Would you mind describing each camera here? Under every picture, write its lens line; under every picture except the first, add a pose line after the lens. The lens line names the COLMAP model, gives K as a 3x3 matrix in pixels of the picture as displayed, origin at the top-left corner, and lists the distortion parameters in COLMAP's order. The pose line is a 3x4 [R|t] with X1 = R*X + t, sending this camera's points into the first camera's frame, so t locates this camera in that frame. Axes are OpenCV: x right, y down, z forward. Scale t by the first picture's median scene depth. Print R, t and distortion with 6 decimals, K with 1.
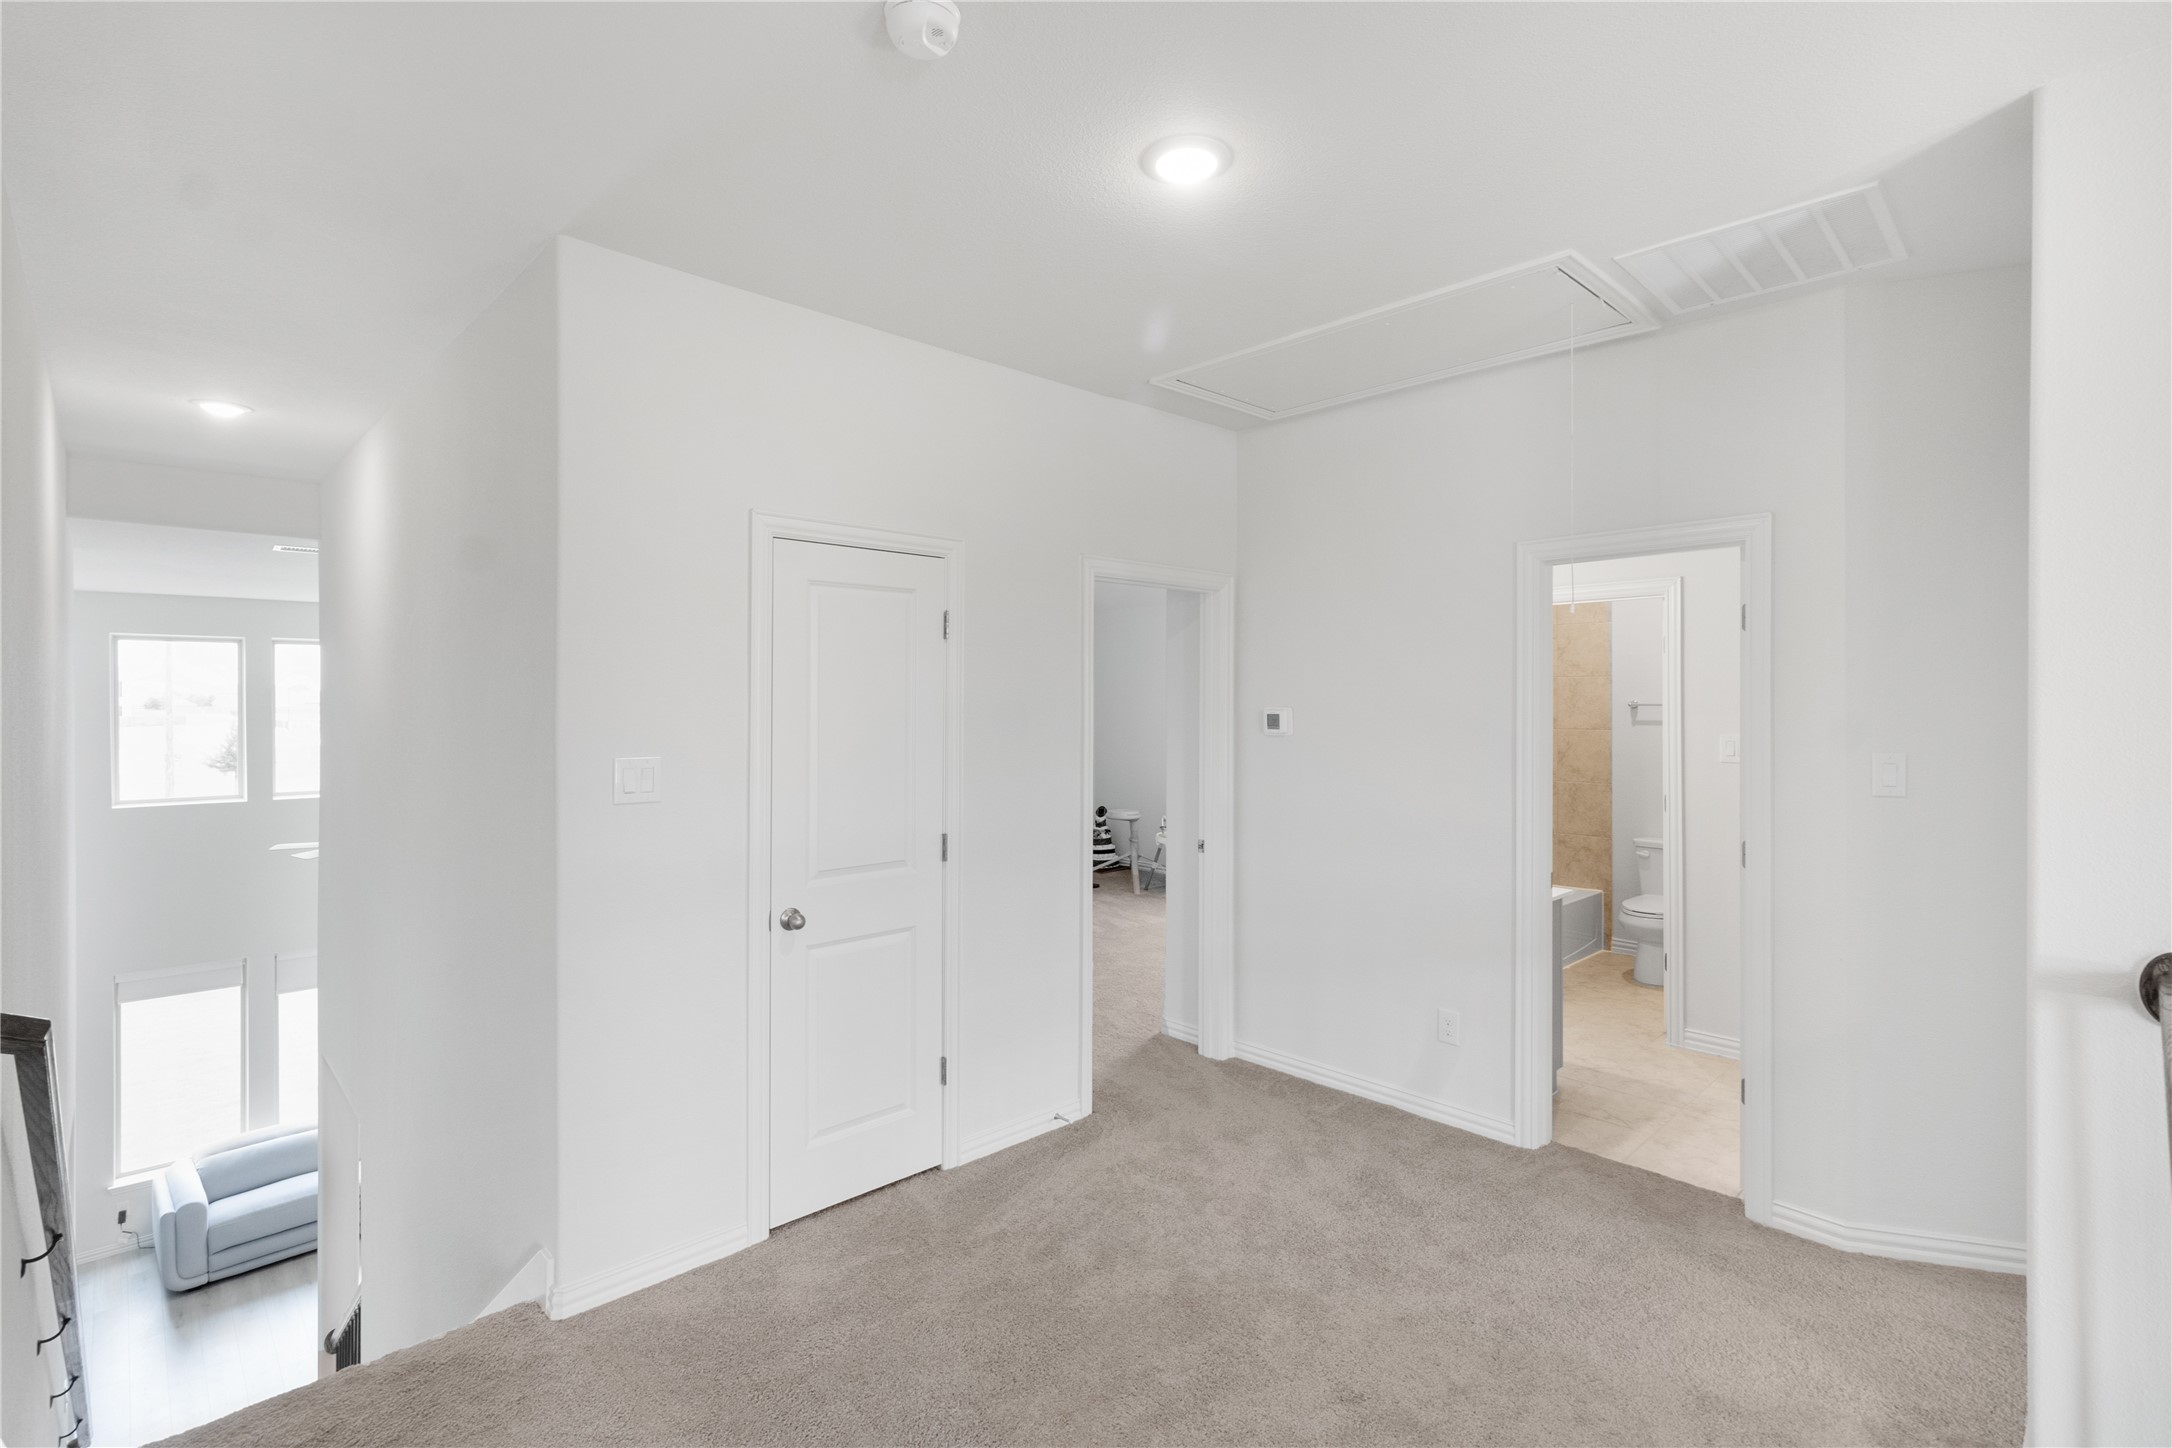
lens RADIAL K [[1016.0, 0, 1086.1], [0, 1016.0, 694.3], [0, 0, 1]] dist [0.001834, 0.000142]
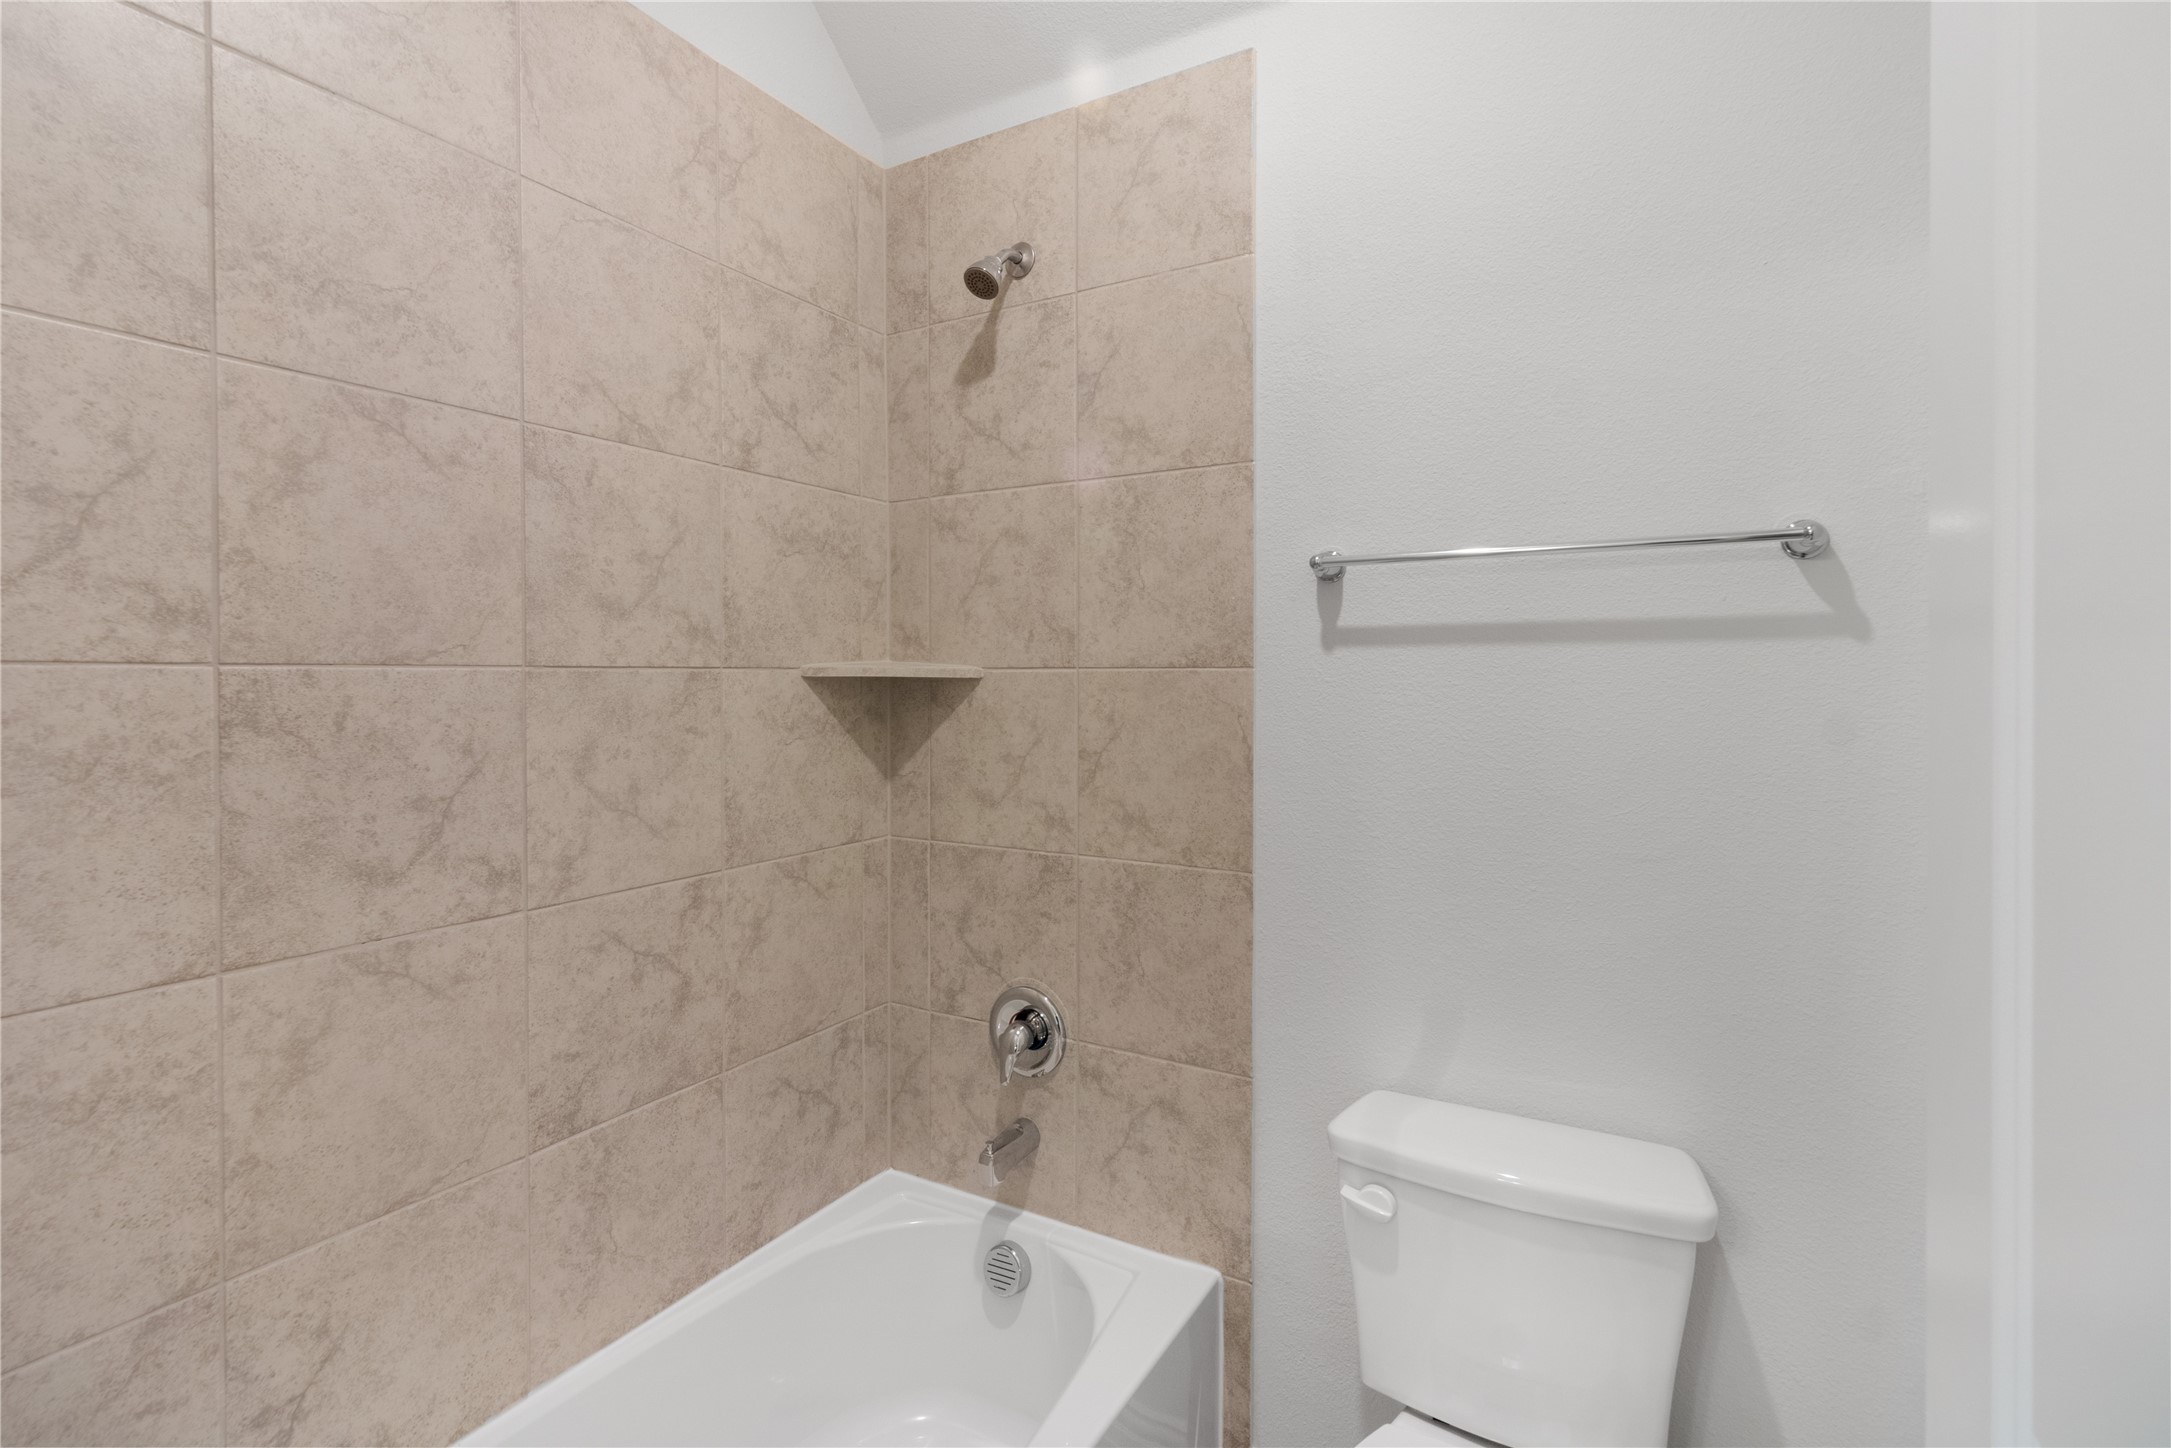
lens RADIAL K [[1022.1, 0, 1085.4], [0, 1022.1, 700.8], [0, 0, 1]] dist [0.001123, 0.000099]
pose [[0.957046, -0.012815, 0.289653, 0.399827], [0.003812, 0.999493, 0.031622, 0.035076], [-0.289911, -0.029159, 0.956609, 0.760526]]
